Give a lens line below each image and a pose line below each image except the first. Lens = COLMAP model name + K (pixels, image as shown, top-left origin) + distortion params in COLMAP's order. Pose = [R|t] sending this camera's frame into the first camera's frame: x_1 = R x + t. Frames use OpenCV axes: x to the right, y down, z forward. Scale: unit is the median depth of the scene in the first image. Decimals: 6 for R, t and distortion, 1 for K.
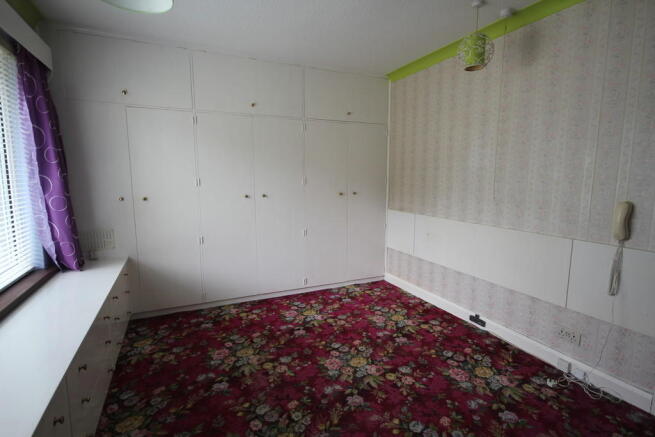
lens RADIAL K [[328.0, 0, 330.1], [0, 328.0, 219.9], [0, 0, 1]] dist [0.004260, 0.000462]
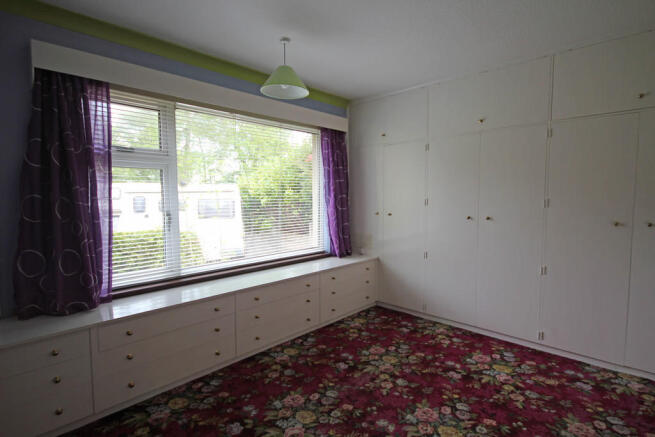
lens RADIAL K [[328.0, 0, 329.3], [0, 328.0, 217.6], [0, 0, 1]] dist [0.004260, 0.000462]
pose [[0.360283, 0.060192, -0.930899, 0.547304], [-0.116380, 0.993020, 0.019167, -0.048935], [0.925555, 0.101432, 0.364774, 0.313816]]
